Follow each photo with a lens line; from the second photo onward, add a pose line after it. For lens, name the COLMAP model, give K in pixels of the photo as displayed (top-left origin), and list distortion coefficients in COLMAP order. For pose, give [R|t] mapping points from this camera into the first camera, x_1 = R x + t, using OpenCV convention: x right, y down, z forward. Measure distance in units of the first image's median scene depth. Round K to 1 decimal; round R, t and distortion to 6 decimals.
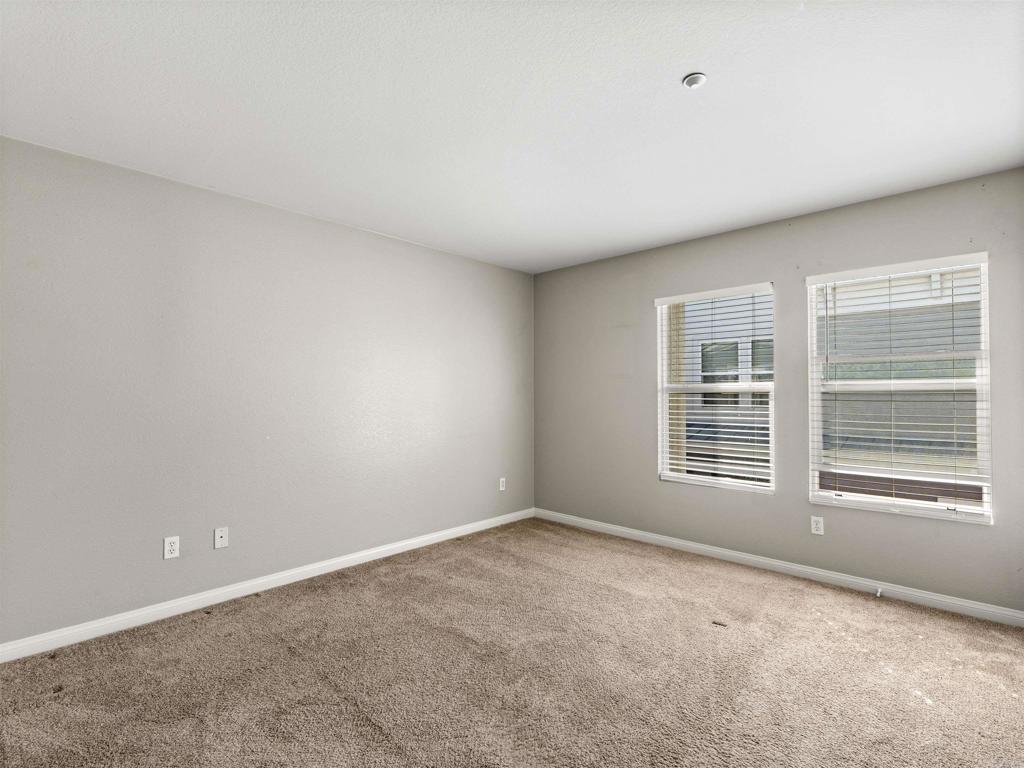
lens RADIAL K [[493.9, 0, 511.8], [0, 493.9, 384.7], [0, 0, 1]] dist [-0.005017, -0.000697]
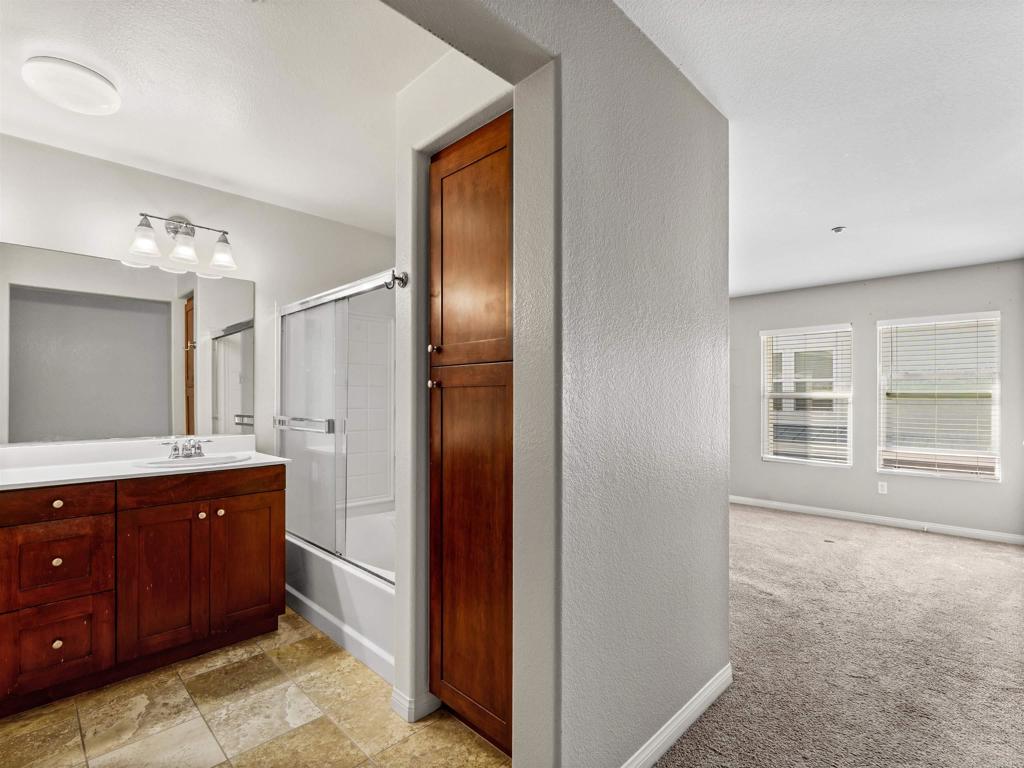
lens RADIAL K [[493.9, 0, 518.2], [0, 493.9, 393.2], [0, 0, 1]] dist [-0.005017, -0.000697]
pose [[0.999916, 0.005107, -0.011900, -0.462612], [-0.004959, 0.999911, 0.012368, -0.013944], [0.011962, -0.012308, 0.999853, -0.495968]]
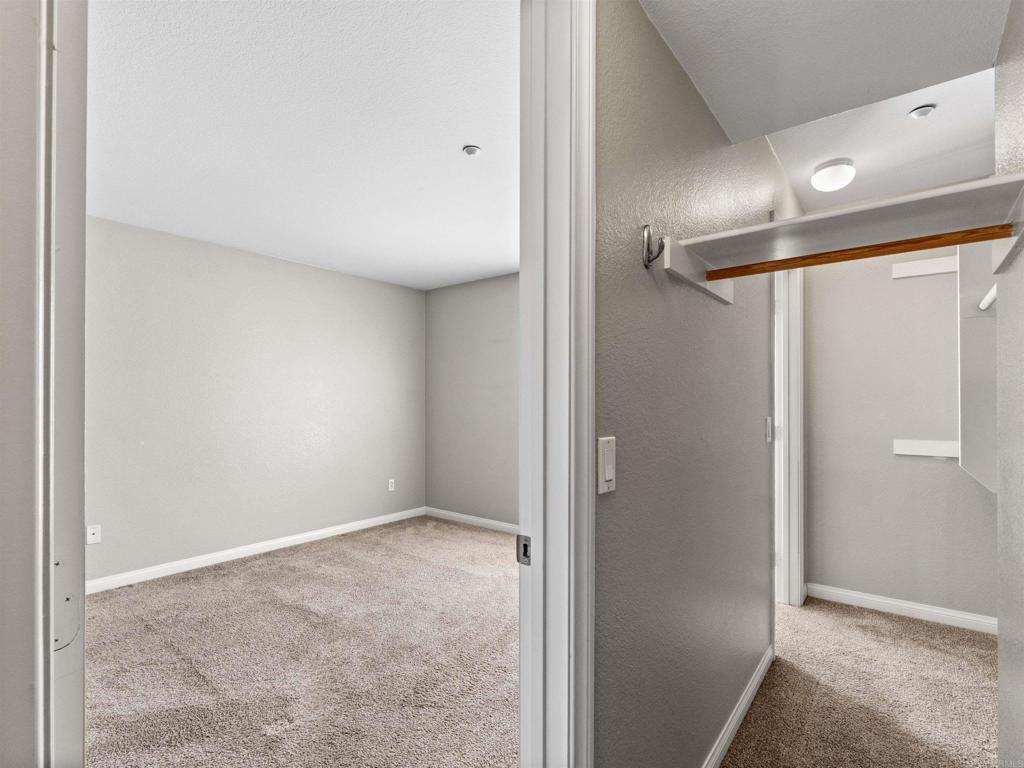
lens RADIAL K [[493.9, 0, 509.3], [0, 493.9, 399.5], [0, 0, 1]] dist [-0.005017, -0.000697]
pose [[0.995489, 0.000030, 0.094880, 0.199050], [-0.001509, 0.999878, 0.015519, -0.005358], [-0.094868, -0.015593, 0.995368, -0.147352]]
